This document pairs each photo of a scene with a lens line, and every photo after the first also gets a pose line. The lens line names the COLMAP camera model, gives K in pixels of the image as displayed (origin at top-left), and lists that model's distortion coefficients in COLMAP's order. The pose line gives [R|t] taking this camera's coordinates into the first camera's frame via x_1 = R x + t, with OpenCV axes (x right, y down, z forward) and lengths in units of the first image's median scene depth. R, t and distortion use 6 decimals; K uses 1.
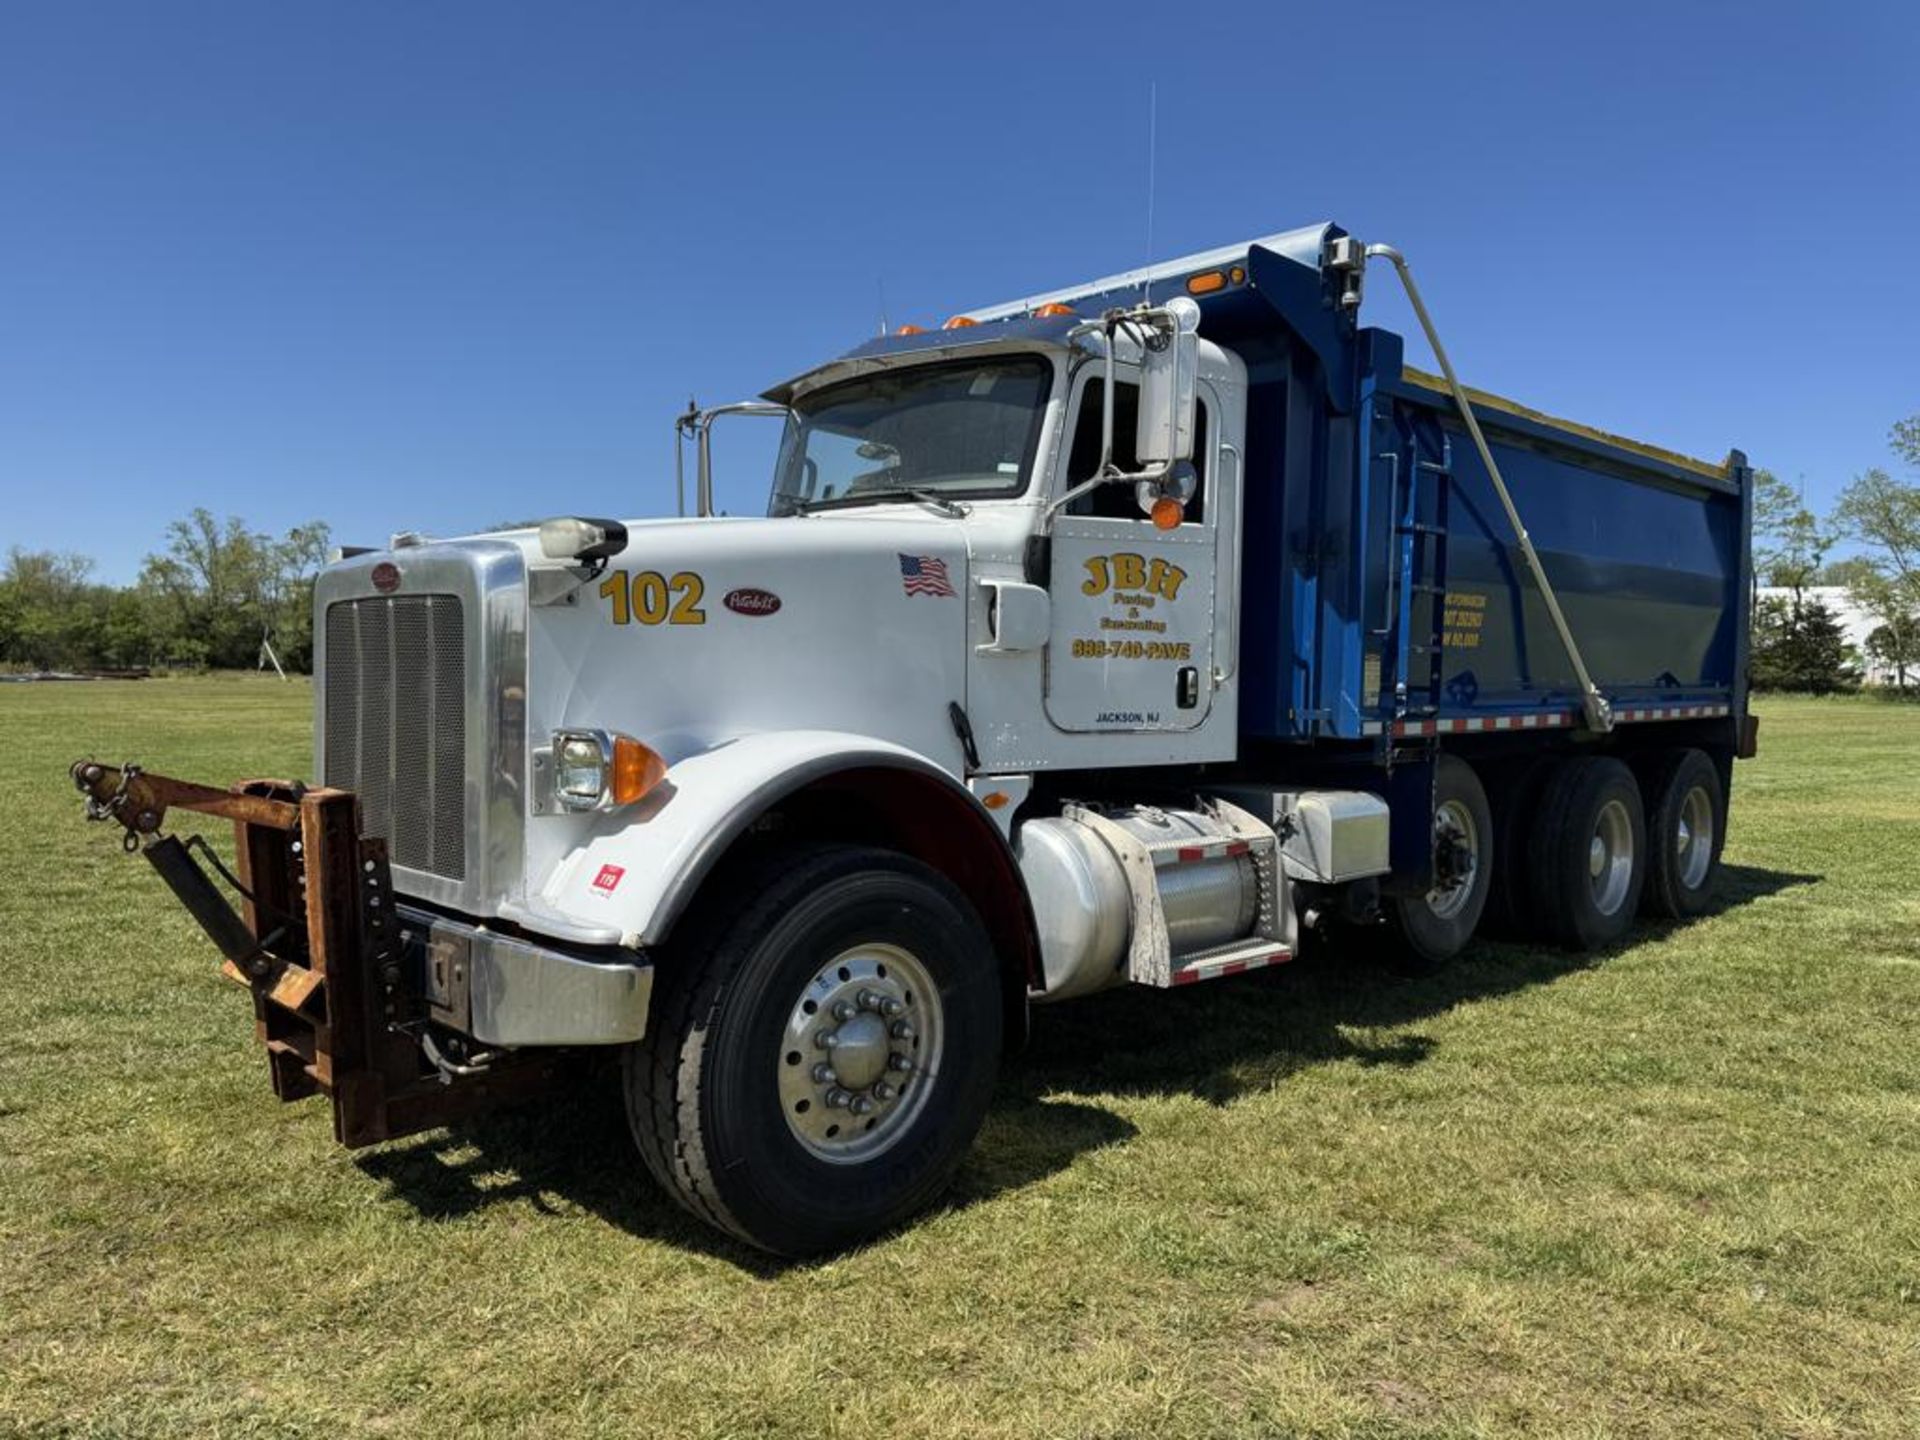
lens RADIAL K [[1293.4, 0, 965.8], [0, 1293.4, 721.1], [0, 0, 1]] dist [0.126854, -0.168872]
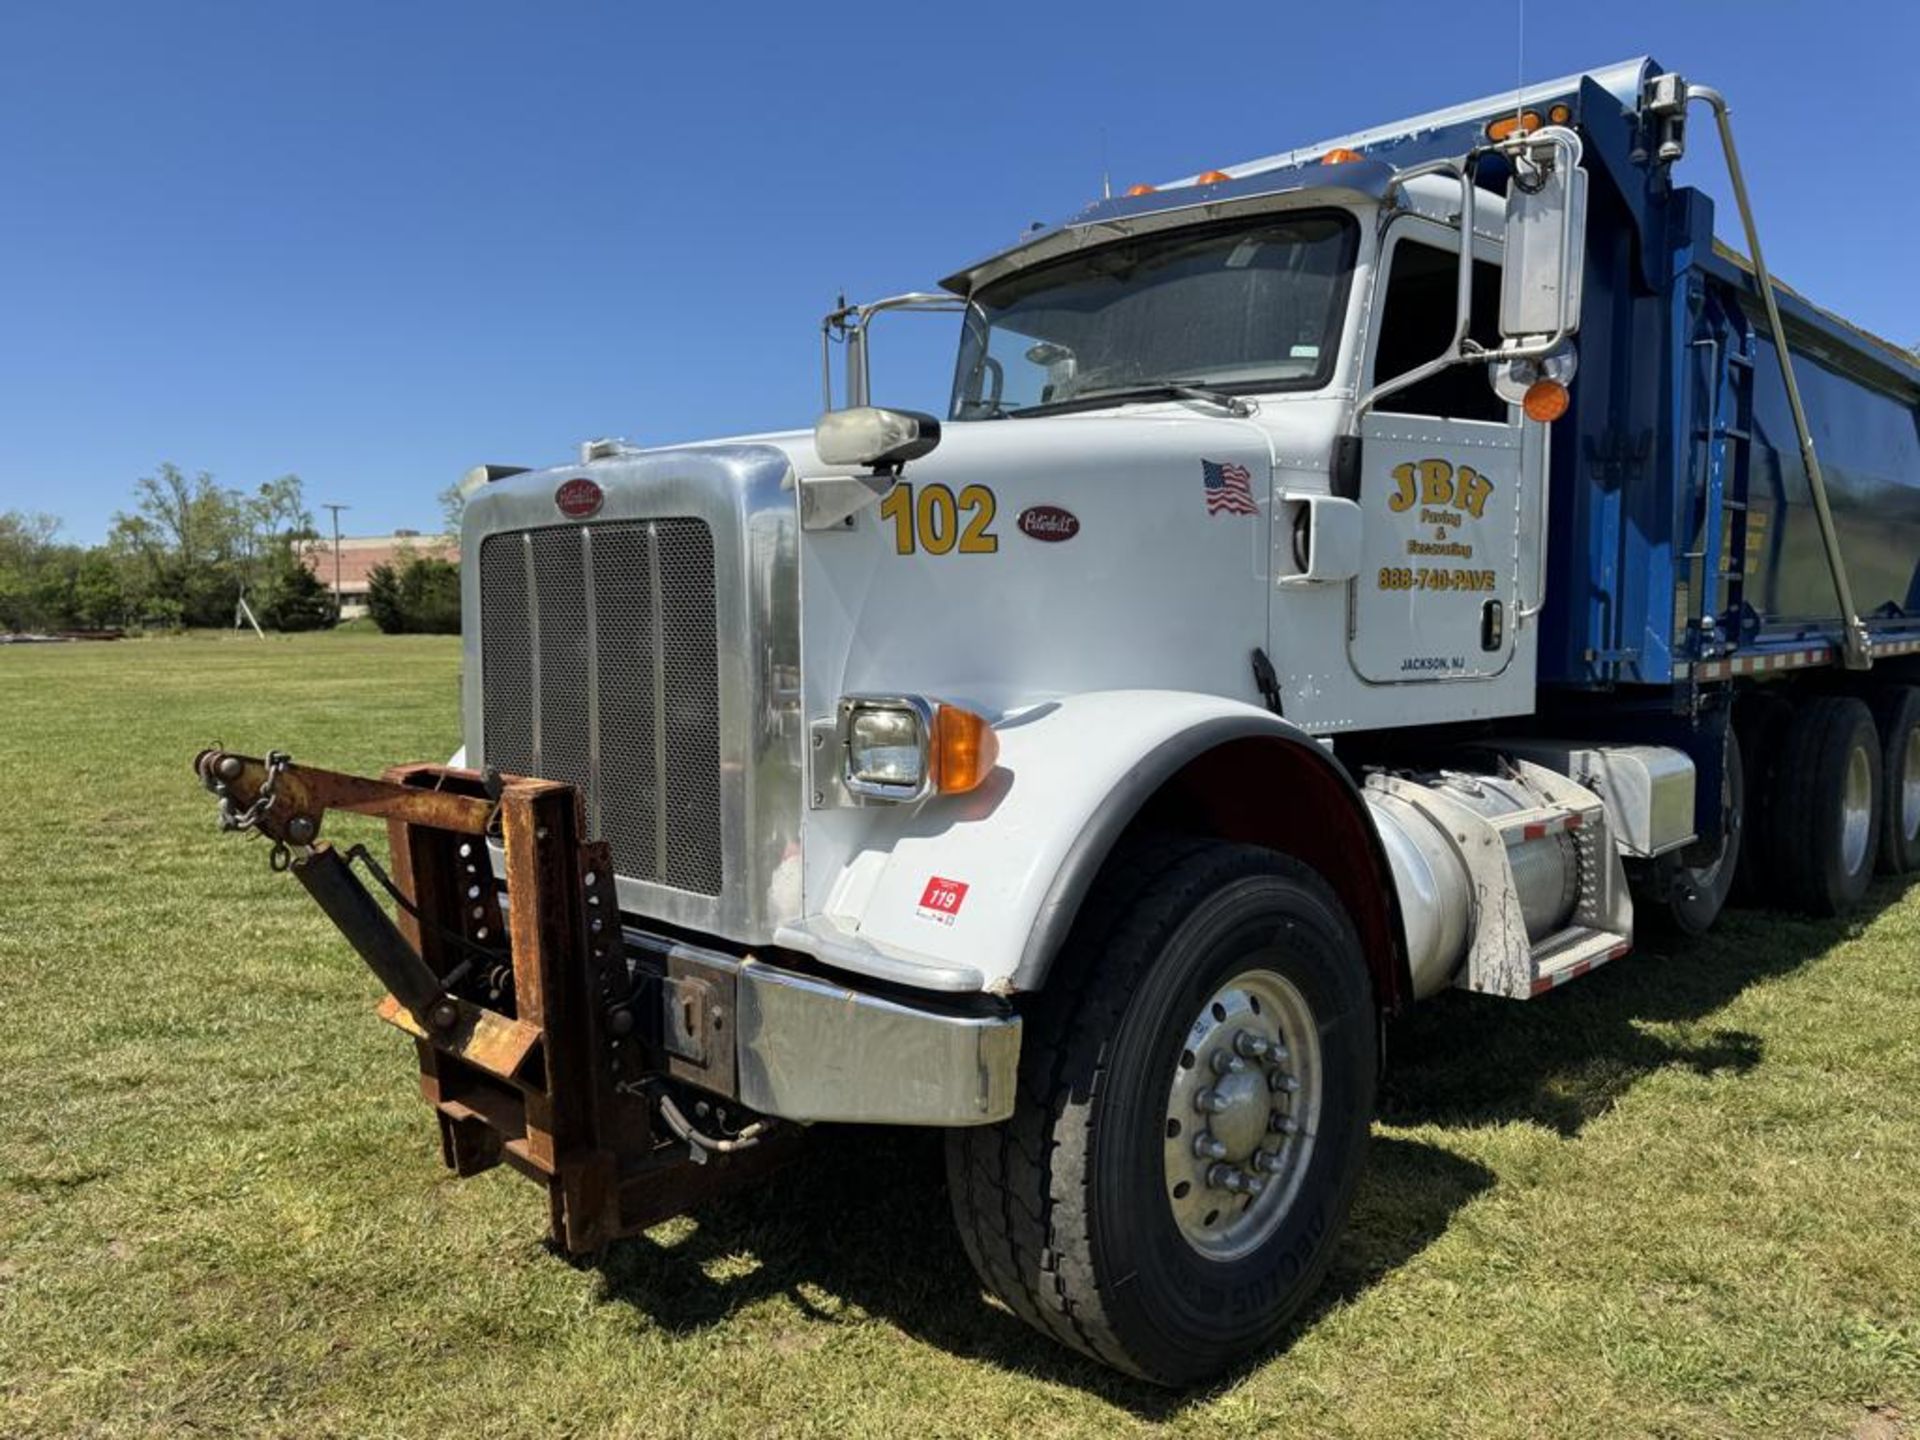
lens RADIAL K [[1303.8, 0, 976.1], [0, 1303.8, 718.1], [0, 0, 1]] dist [0.132571, -0.197043]
pose [[0.999703, -0.018891, 0.015396, -0.182885], [0.018292, 0.999102, 0.038215, -0.005822], [-0.016105, -0.037922, 0.999151, 0.184186]]
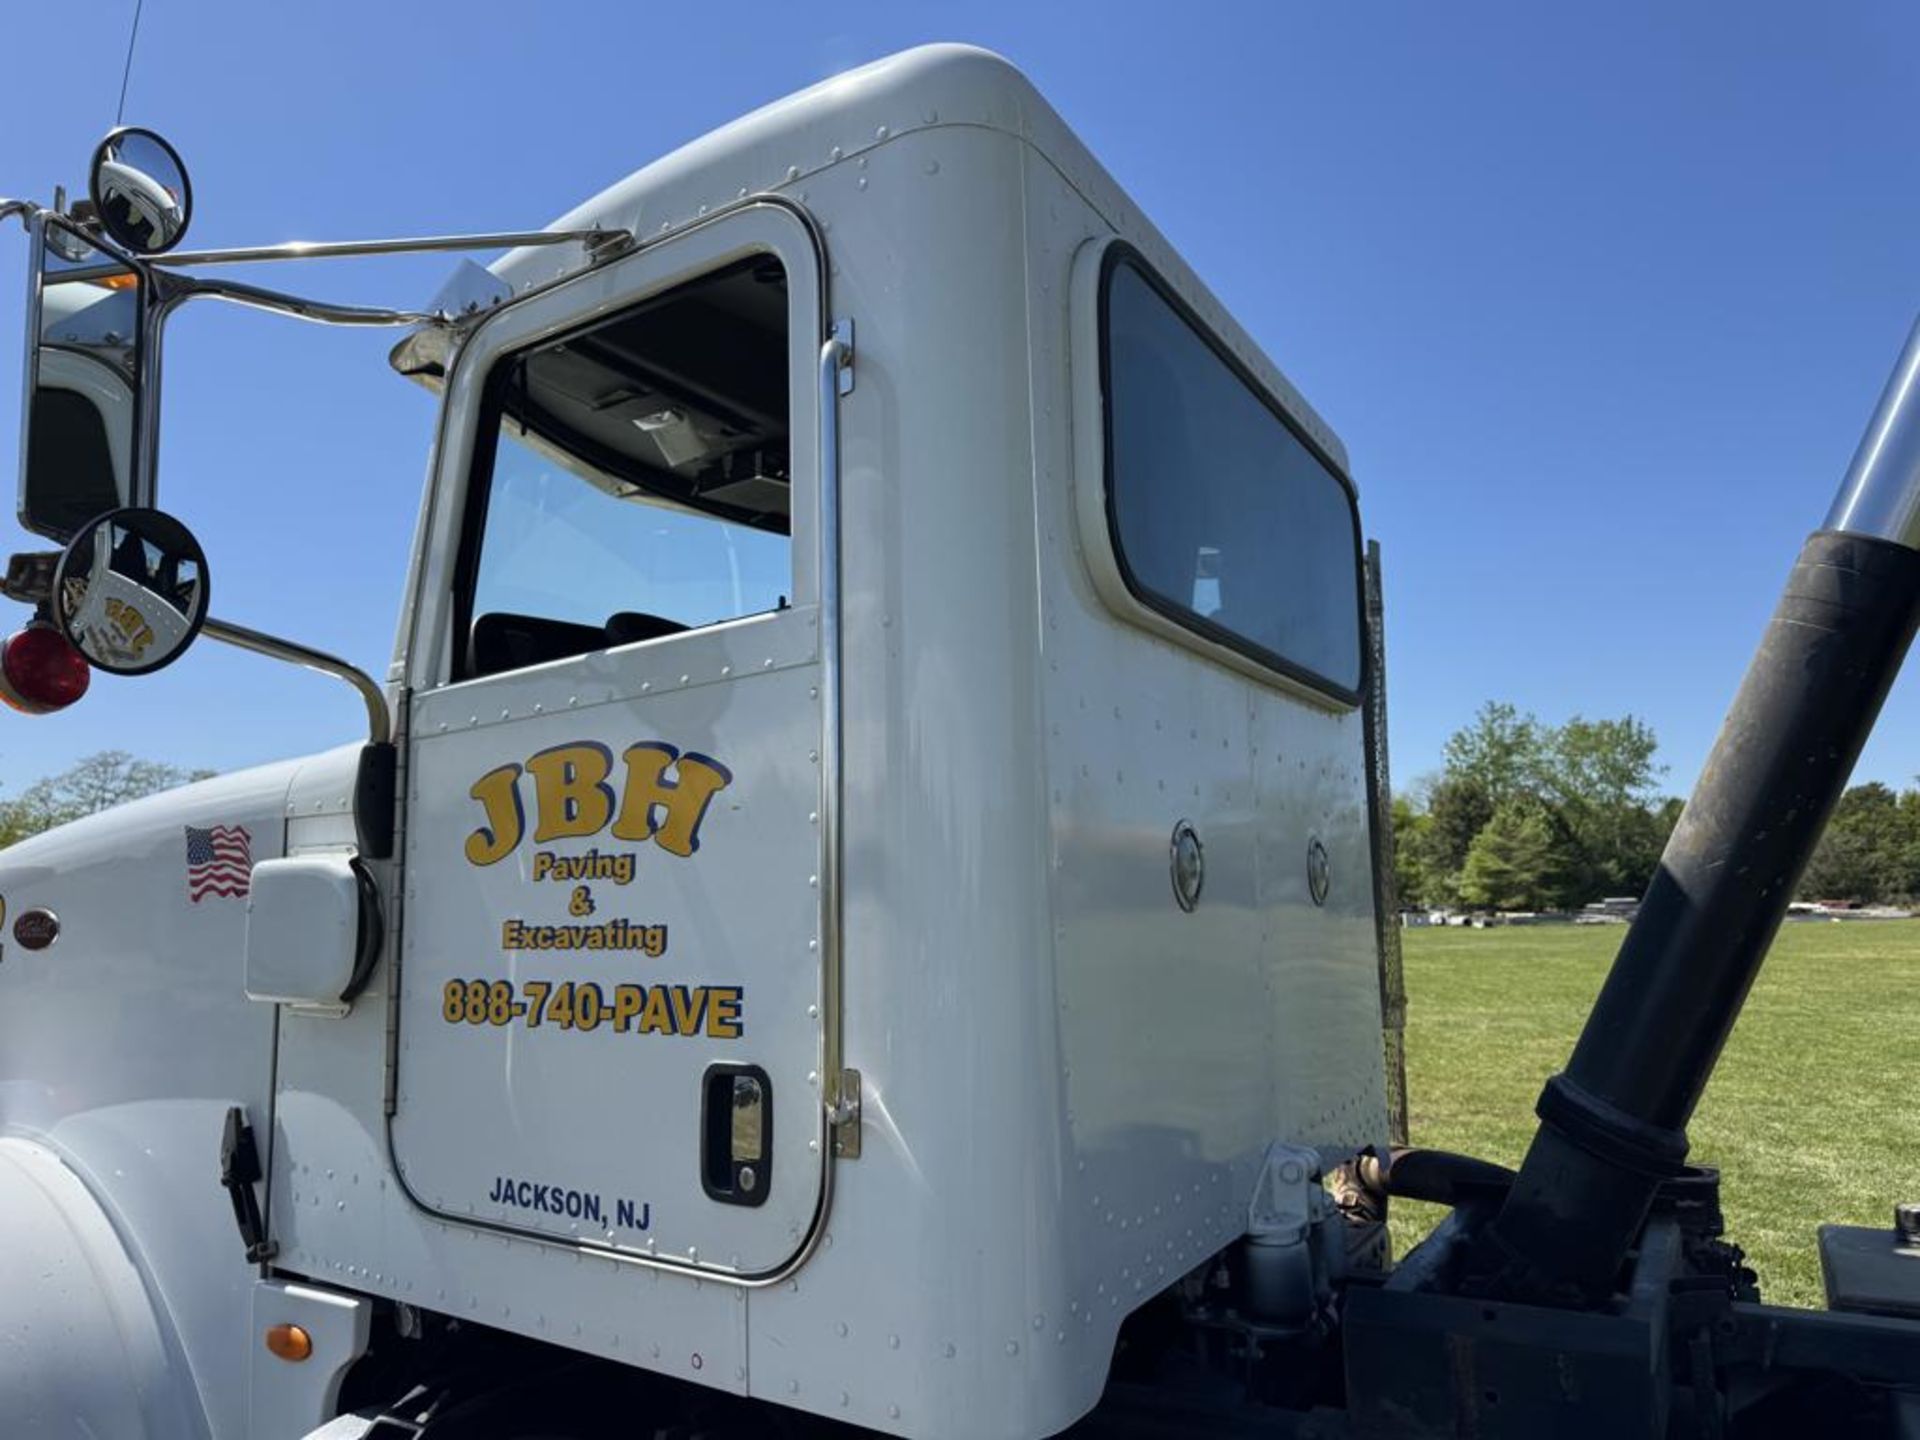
lens RADIAL K [[1353.8, 0, 993.6], [0, 1353.8, 720.9], [0, 0, 1]] dist [0.090142, -0.193734]
pose [[0.294890, -0.146398, -0.944250, 0.554577], [-0.016495, 0.987266, -0.158219, -0.078474], [0.955389, 0.062232, 0.288720, 1.042917]]
